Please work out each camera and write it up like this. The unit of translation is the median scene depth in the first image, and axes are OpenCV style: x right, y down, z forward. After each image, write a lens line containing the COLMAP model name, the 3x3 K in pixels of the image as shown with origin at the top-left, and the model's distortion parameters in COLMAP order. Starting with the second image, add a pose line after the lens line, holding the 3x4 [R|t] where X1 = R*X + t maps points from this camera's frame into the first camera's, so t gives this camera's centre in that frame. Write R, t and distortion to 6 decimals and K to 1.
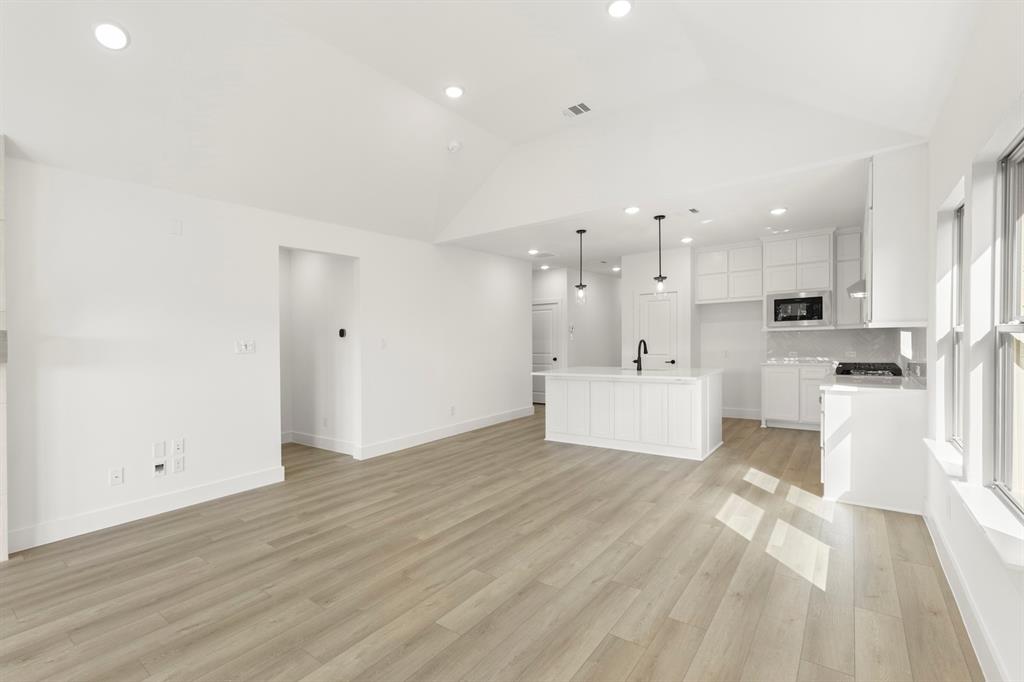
lens RADIAL K [[446.5, 0, 516.3], [0, 446.5, 348.7], [0, 0, 1]] dist [-0.000644, 0.000829]
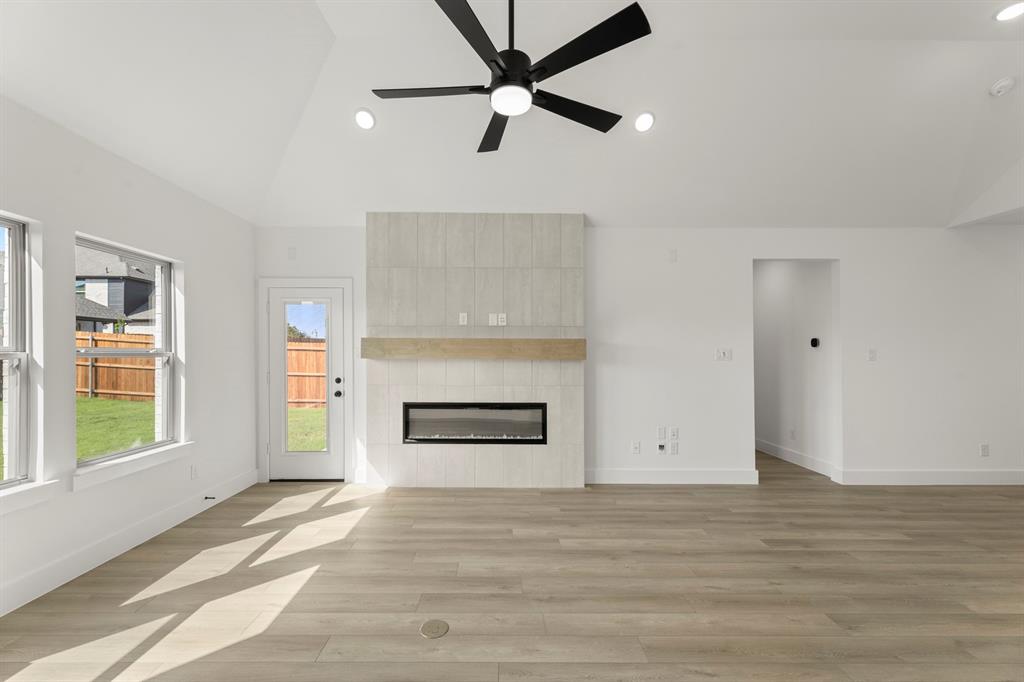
lens RADIAL K [[428.9, 0, 506.8], [0, 428.9, 348.4], [0, 0, 1]] dist [0.002842, -0.001488]
pose [[0.596769, 0.019831, -0.802168, -0.094245], [-0.036233, 0.999341, -0.002250, 0.004553], [0.801595, 0.030408, 0.597094, -0.091229]]
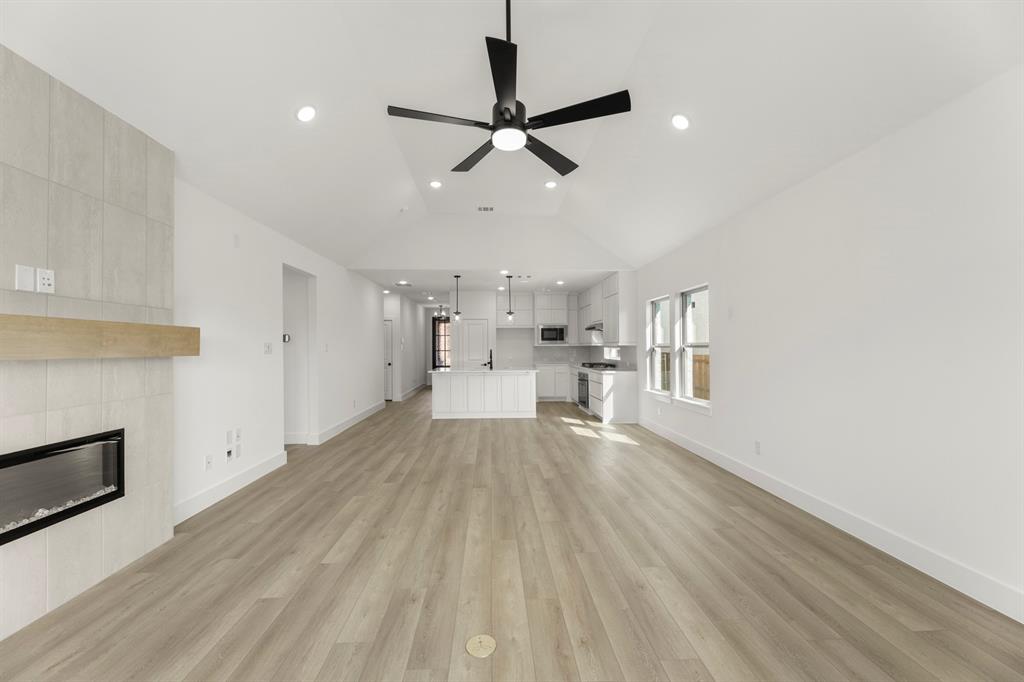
lens RADIAL K [[389.2, 0, 514.0], [0, 389.2, 337.9], [0, 0, 1]] dist [-0.000030, 0.000094]
pose [[0.778869, 0.037625, 0.626057, -0.897722], [-0.001656, 0.998319, -0.057938, 0.032898], [-0.627185, 0.044089, 0.777622, -0.229149]]
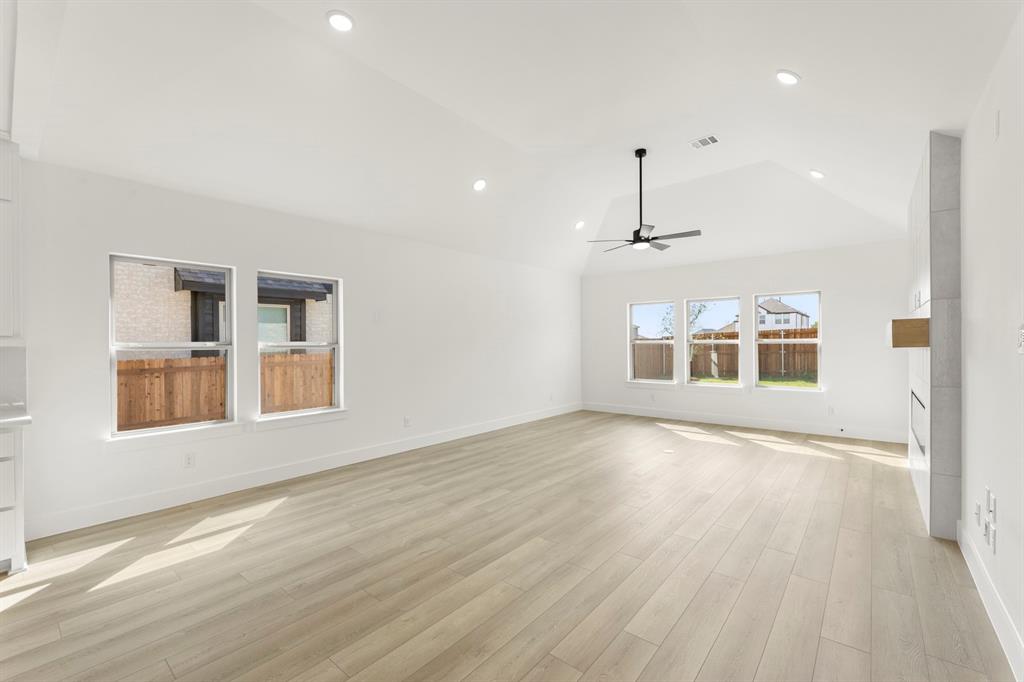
lens RADIAL K [[441.2, 0, 509.7], [0, 441.2, 342.6], [0, 0, 1]] dist [0.002766, 0.000085]
pose [[-0.996005, 0.035968, 0.081733, -0.211430], [0.037364, 0.999180, 0.015606, -0.029751], [-0.081105, 0.018597, -0.996532, 1.739152]]
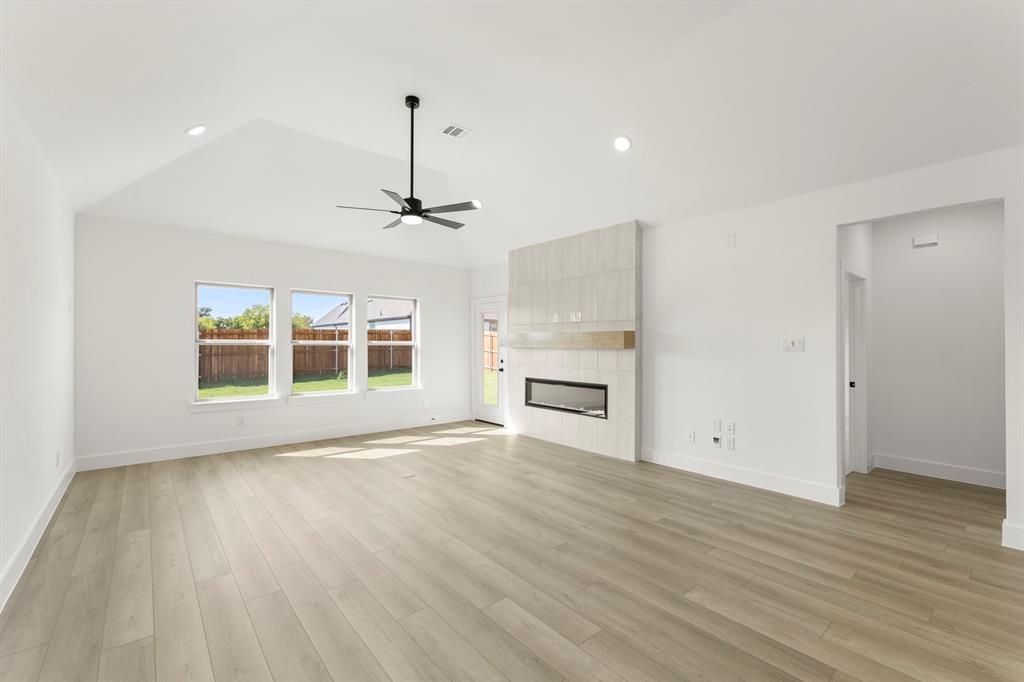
lens RADIAL K [[441.2, 0, 518.1], [0, 441.2, 337.9], [0, 0, 1]] dist [0.002766, 0.000085]
pose [[-0.225692, 0.013172, -0.974110, 0.524453], [-0.017479, 0.999693, 0.017567, -0.028272], [0.974042, 0.020991, -0.225393, 0.764210]]
